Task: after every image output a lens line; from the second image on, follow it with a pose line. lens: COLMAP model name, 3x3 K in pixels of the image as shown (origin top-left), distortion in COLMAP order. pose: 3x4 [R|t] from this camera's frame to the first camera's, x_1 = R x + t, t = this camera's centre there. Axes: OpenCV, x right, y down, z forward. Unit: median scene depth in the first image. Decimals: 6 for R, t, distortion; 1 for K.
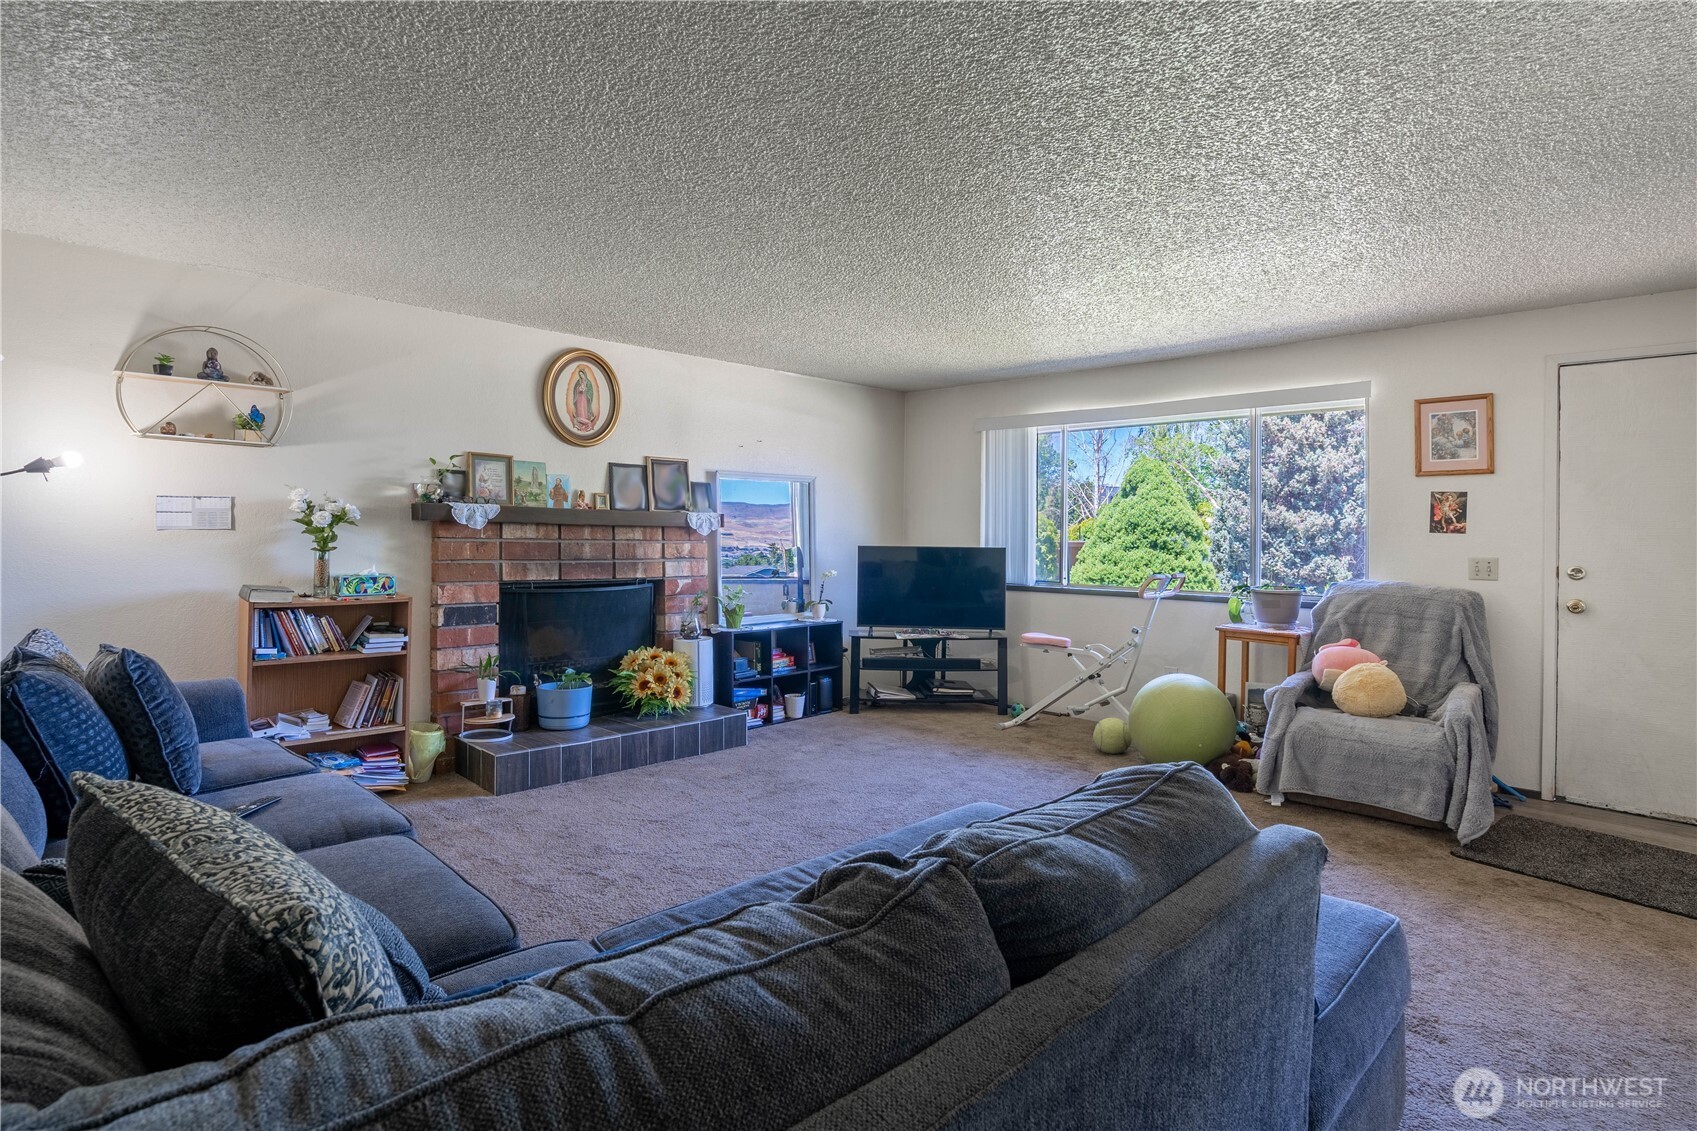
lens RADIAL K [[870.1, 0, 849.5], [0, 870.1, 550.1], [0, 0, 1]] dist [-0.032259, -0.000098]
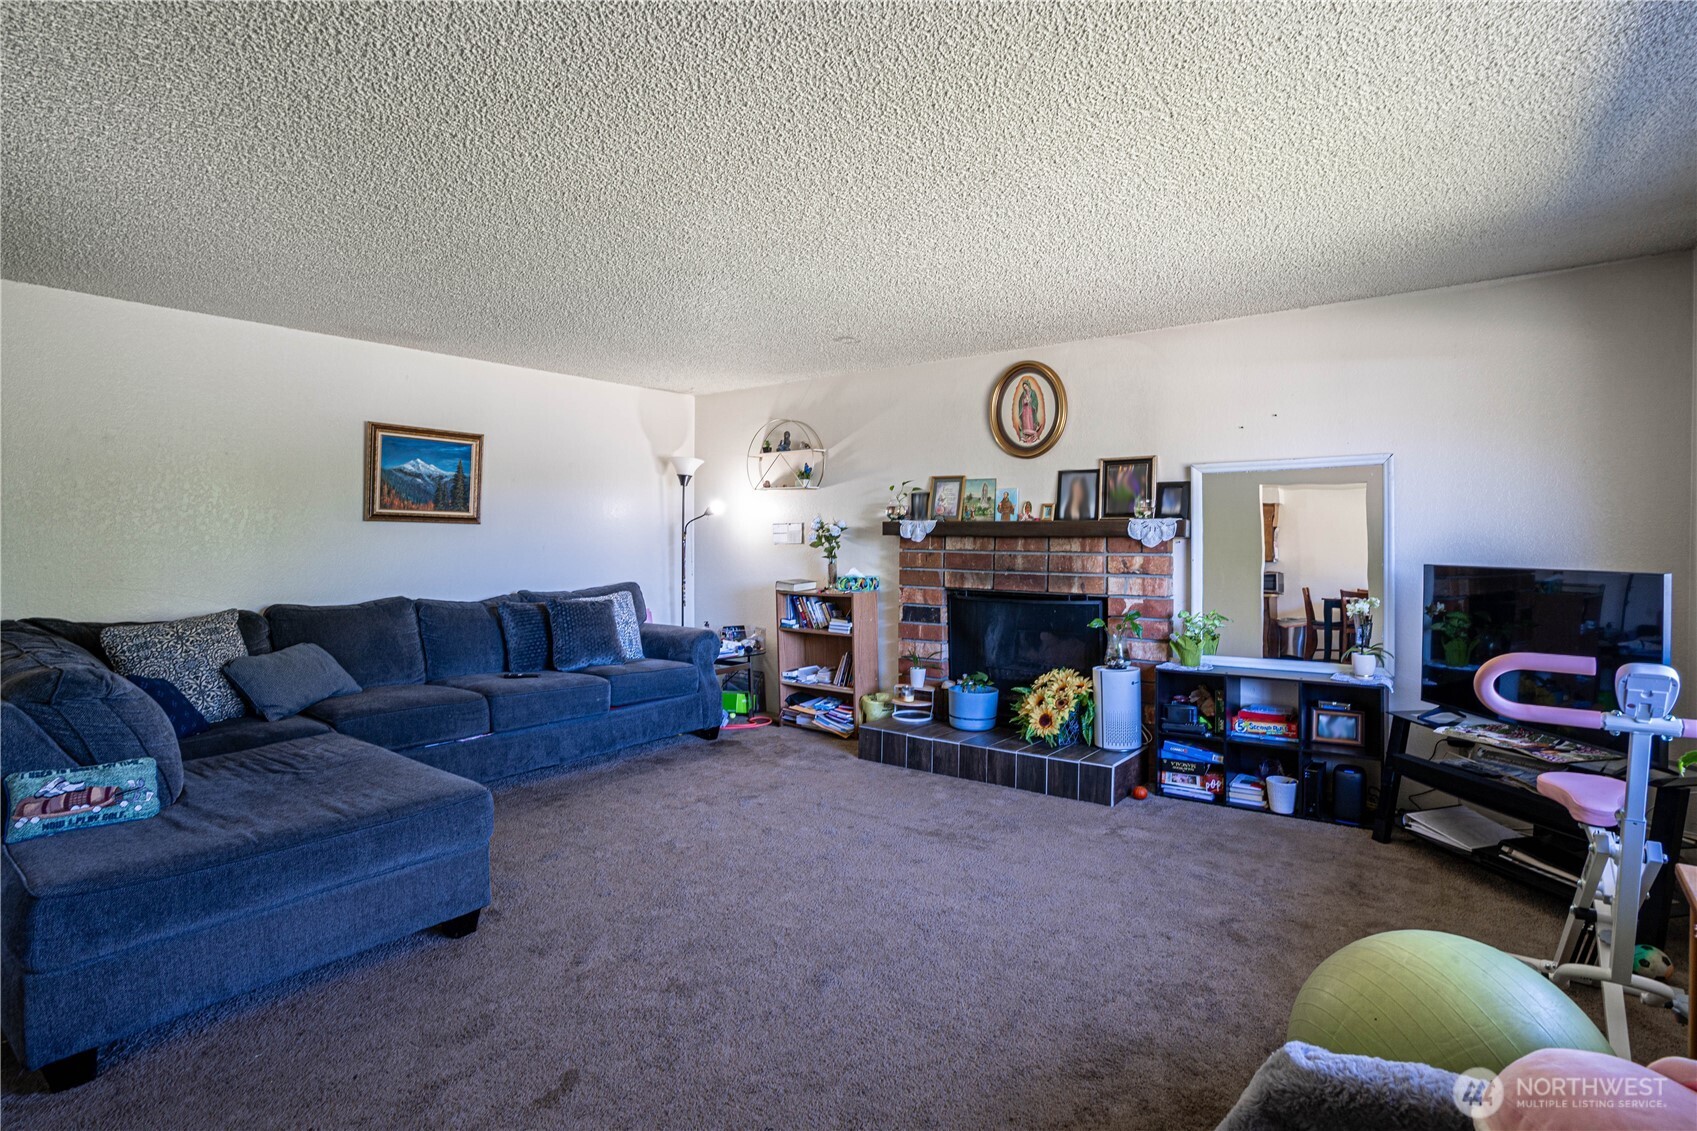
lens RADIAL K [[870.1, 0, 849.8], [0, 870.1, 564.1], [0, 0, 1]] dist [-0.032259, -0.000098]
pose [[0.129808, 0.017224, -0.991390, 0.691536], [-0.016054, 0.999755, 0.015267, -0.009777], [0.991409, 0.013934, 0.130053, 0.698419]]
